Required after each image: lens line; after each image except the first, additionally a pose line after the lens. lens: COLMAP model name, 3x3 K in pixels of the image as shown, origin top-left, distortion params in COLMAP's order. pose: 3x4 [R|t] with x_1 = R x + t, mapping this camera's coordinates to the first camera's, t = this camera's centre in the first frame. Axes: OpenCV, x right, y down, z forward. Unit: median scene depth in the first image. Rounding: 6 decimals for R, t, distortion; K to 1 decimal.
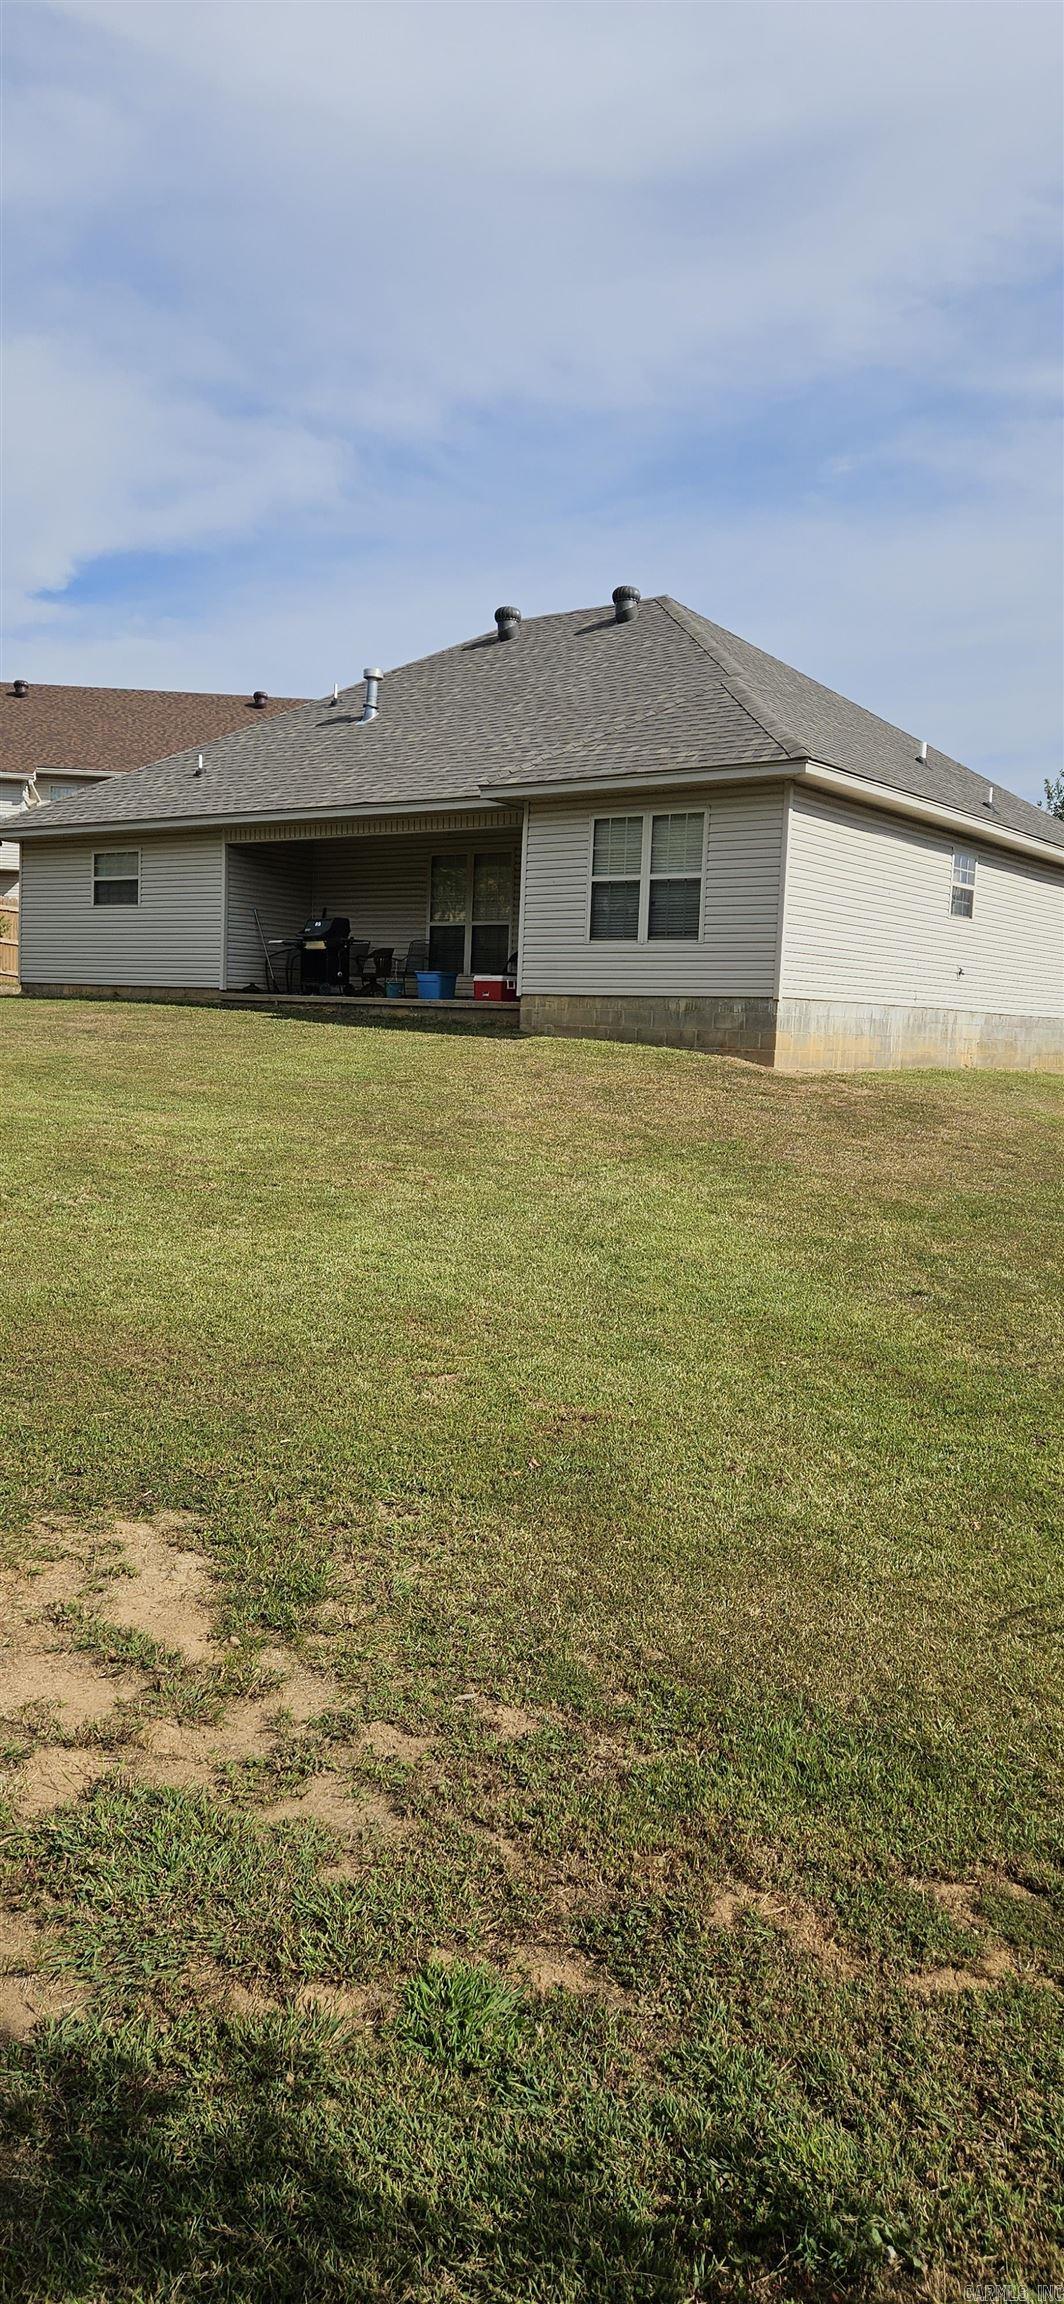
lens RADIAL K [[1458.9, 0, 537.7], [0, 1458.9, 1152.0], [0, 0, 1]] dist [0.038751, -0.000042]
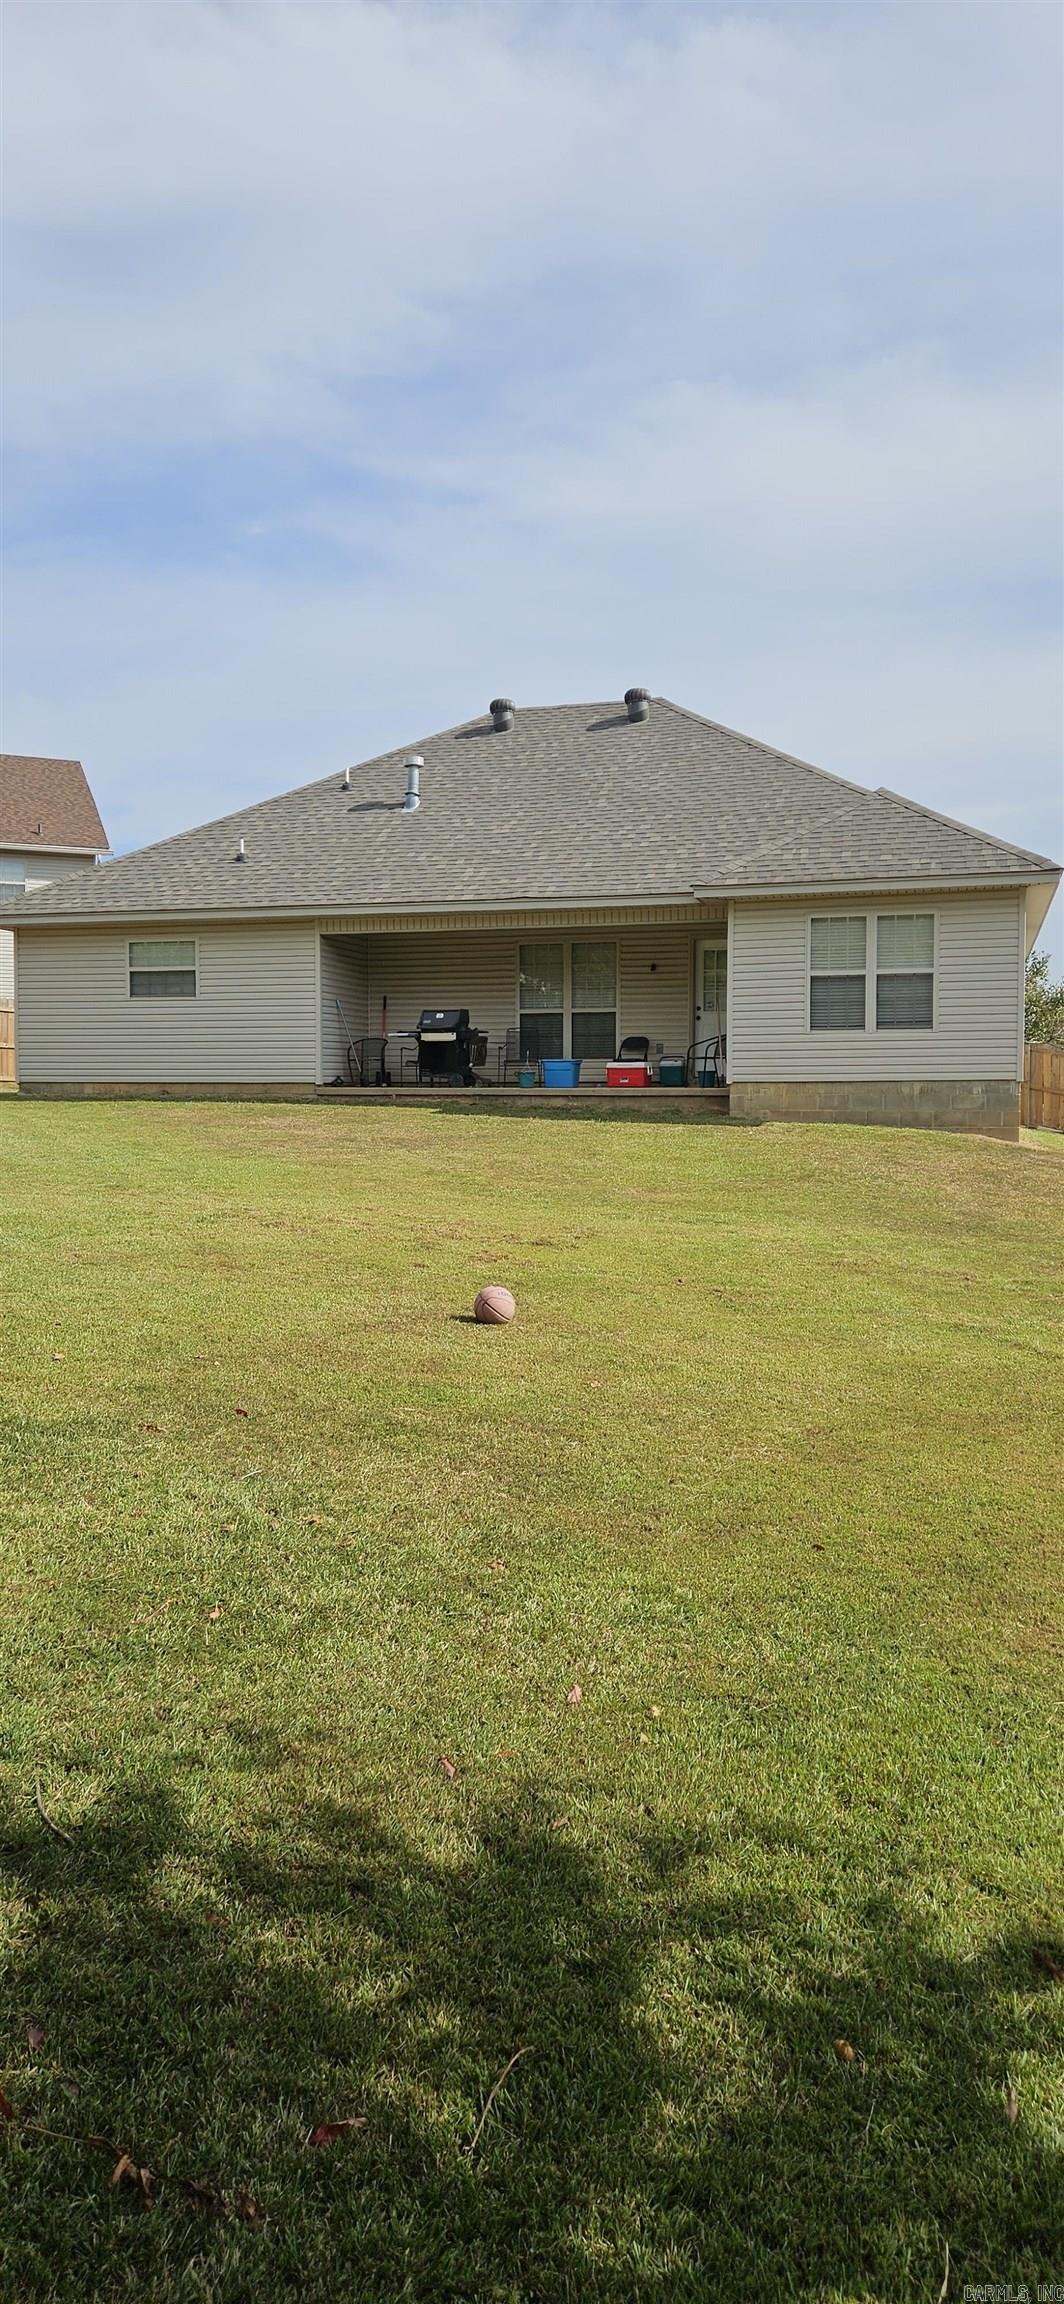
lens RADIAL K [[1458.9, 0, 537.7], [0, 1458.9, 1152.0], [0, 0, 1]] dist [0.038751, -0.000042]
pose [[0.943950, -0.052250, 0.325926, -0.484542], [0.063959, 0.997632, -0.025307, -0.040579], [-0.323831, 0.044735, 0.945057, 0.058793]]
